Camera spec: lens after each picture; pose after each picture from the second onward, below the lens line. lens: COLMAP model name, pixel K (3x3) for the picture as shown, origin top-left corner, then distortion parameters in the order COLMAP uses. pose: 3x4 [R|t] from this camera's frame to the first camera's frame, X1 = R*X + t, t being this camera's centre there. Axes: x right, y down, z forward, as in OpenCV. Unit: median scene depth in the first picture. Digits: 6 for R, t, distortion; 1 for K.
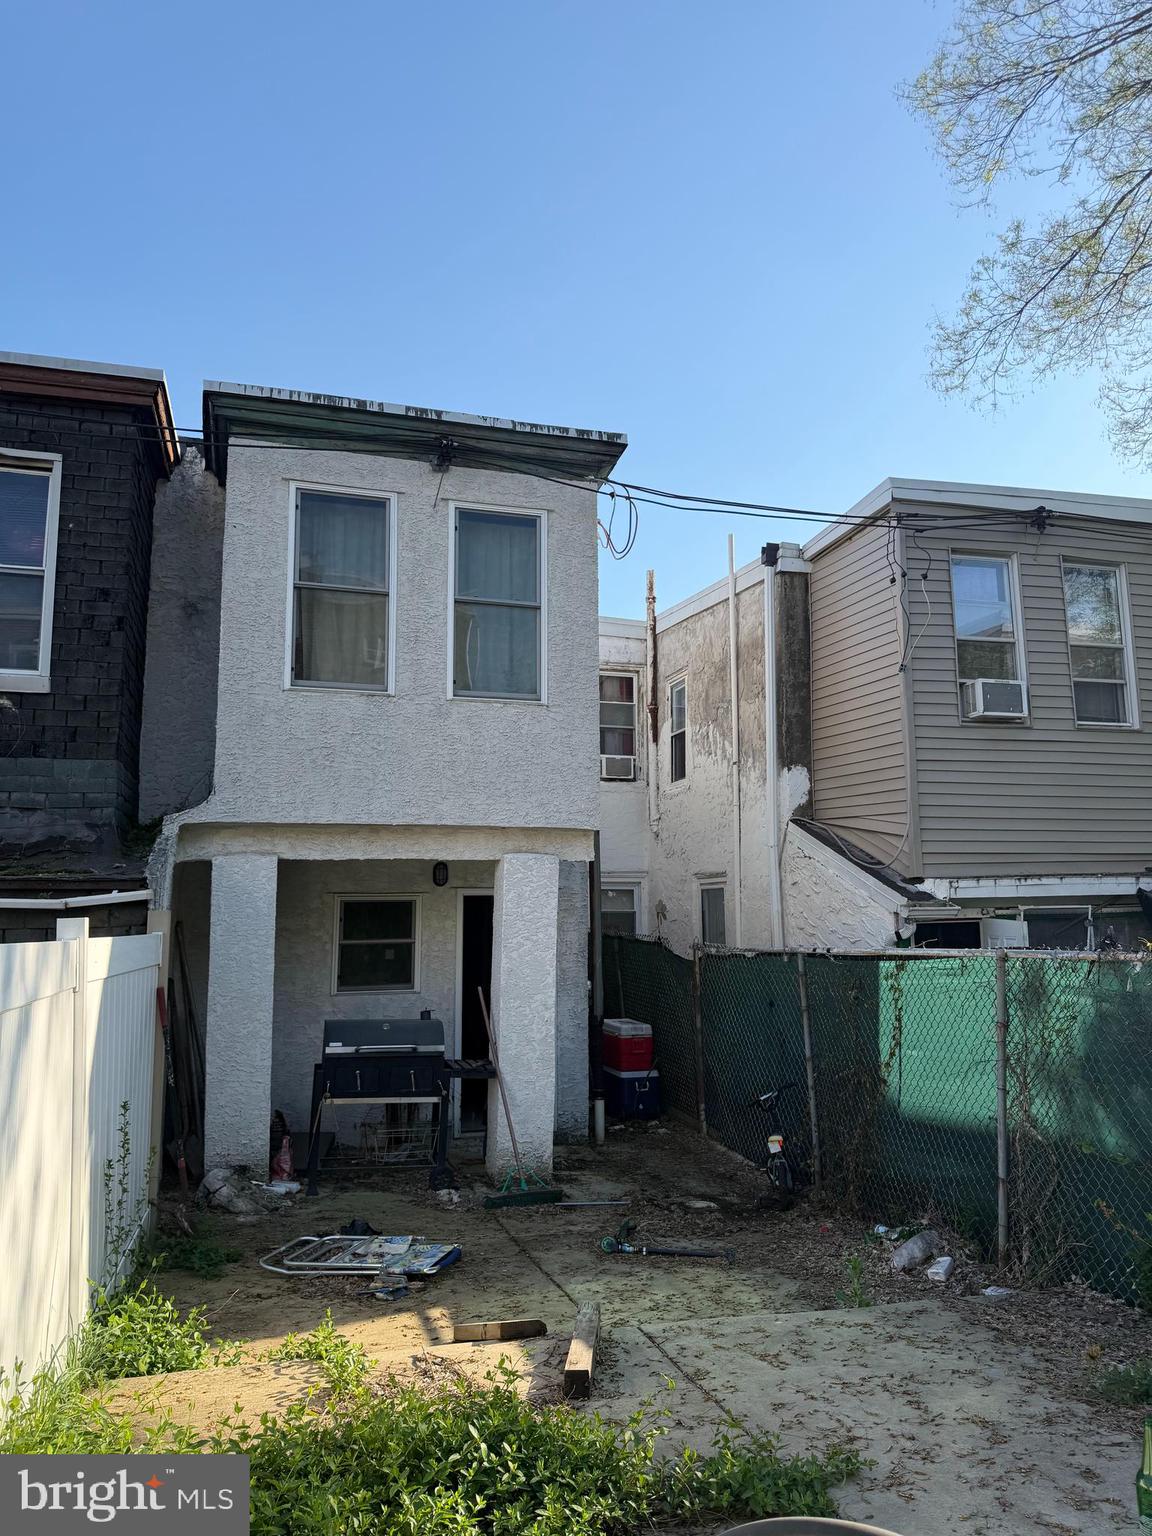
lens RADIAL K [[1080.2, 0, 578.0], [0, 1080.2, 760.3], [0, 0, 1]] dist [0.027922, -0.030095]
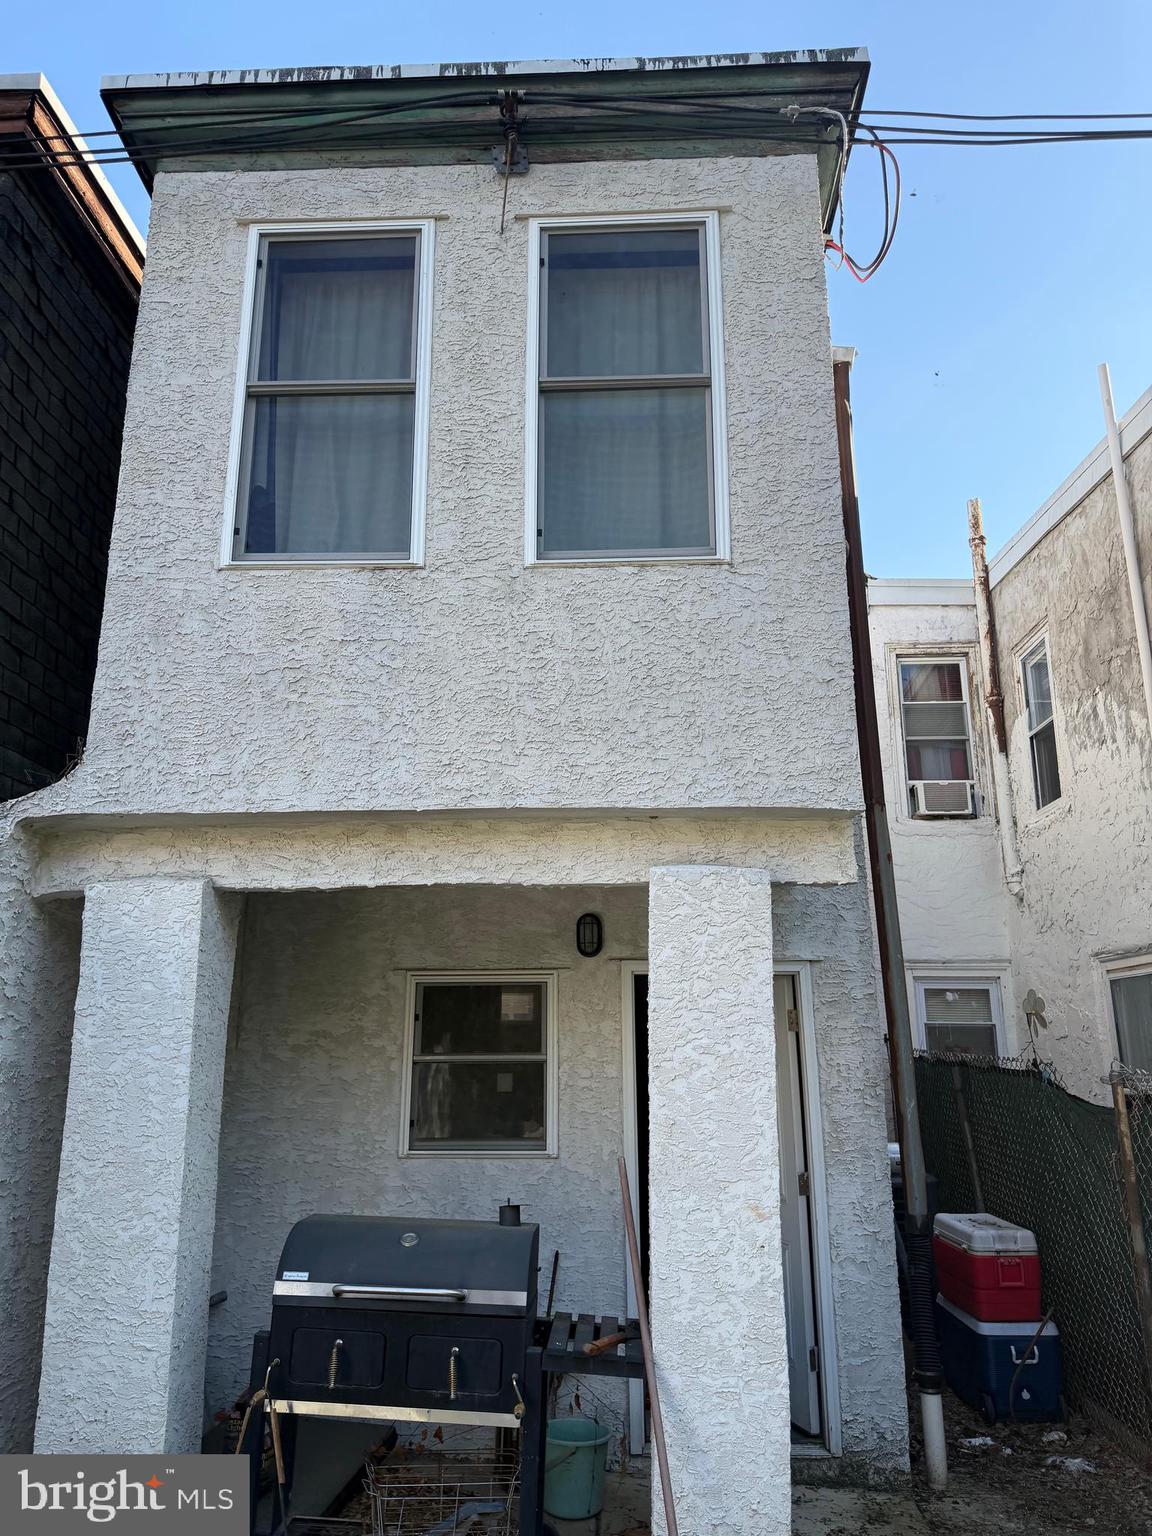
lens RADIAL K [[1080.2, 0, 561.5], [0, 1080.2, 758.4], [0, 0, 1]] dist [0.027922, -0.030095]
pose [[0.944729, -0.076972, -0.318690, 0.048446], [0.038860, 0.991487, -0.124273, 0.095338], [0.325542, 0.105020, 0.939677, 0.530033]]
